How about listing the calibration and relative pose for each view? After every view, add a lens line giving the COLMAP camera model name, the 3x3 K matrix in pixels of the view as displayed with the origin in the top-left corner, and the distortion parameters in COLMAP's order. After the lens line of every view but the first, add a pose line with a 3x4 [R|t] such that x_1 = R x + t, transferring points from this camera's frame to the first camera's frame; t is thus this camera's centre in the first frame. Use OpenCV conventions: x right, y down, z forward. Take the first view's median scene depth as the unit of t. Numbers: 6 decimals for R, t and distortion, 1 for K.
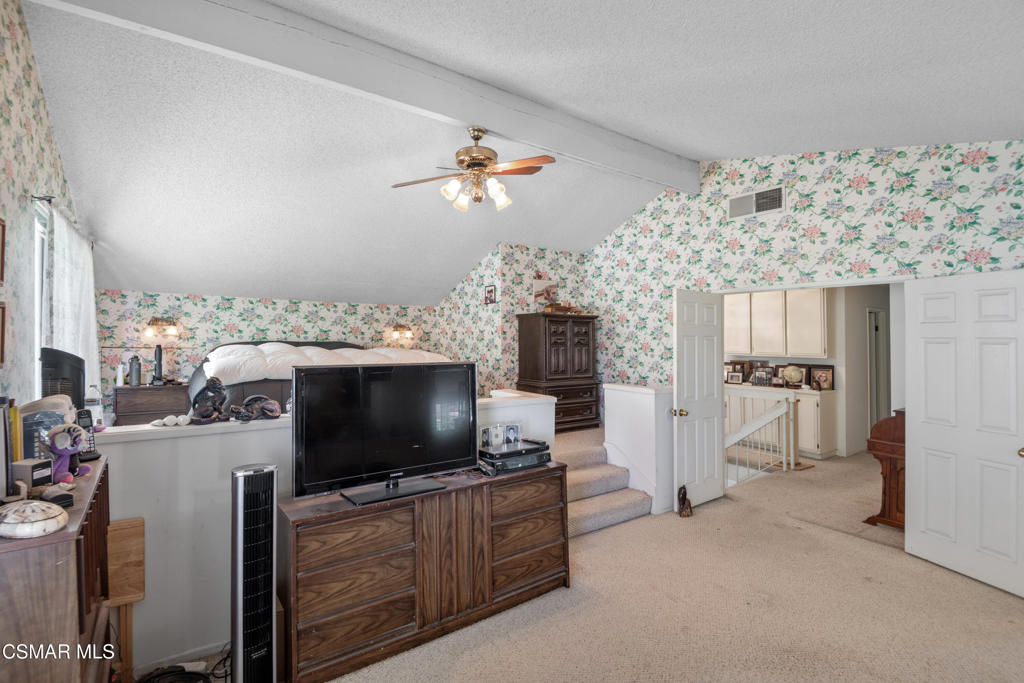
lens RADIAL K [[479.1, 0, 517.1], [0, 479.1, 339.7], [0, 0, 1]] dist [-0.013650, -0.008886]
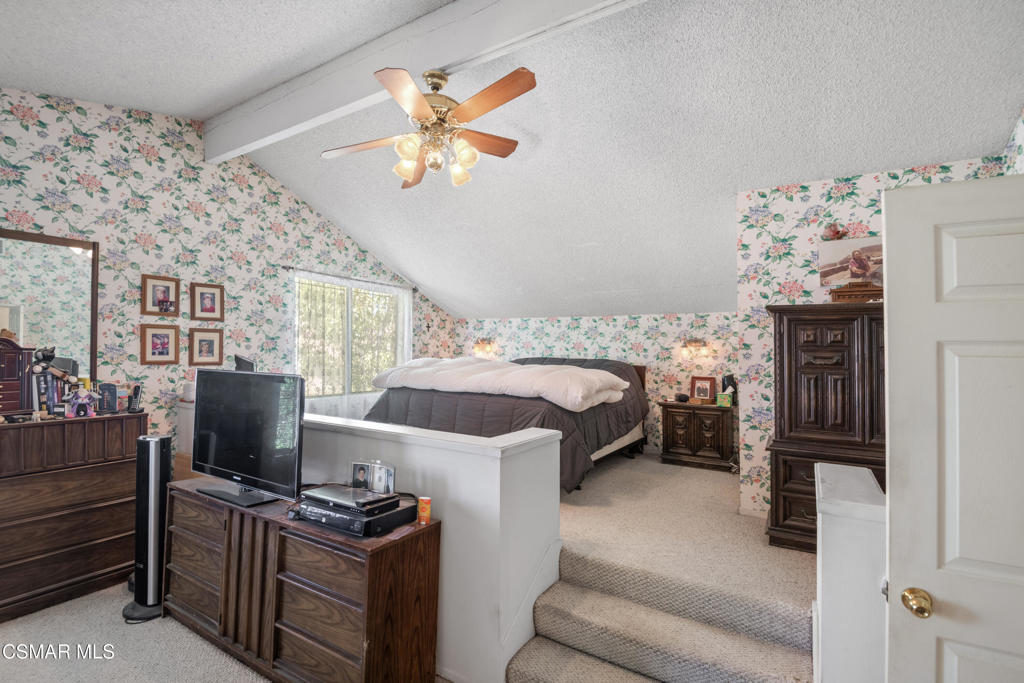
lens RADIAL K [[479.1, 0, 515.9], [0, 479.1, 342.8], [0, 0, 1]] dist [-0.013650, -0.008886]
pose [[0.364366, -0.017813, -0.931085, 0.379963], [-0.009903, 0.999686, -0.023001, -0.005388], [0.931203, 0.017601, 0.364076, 0.515963]]
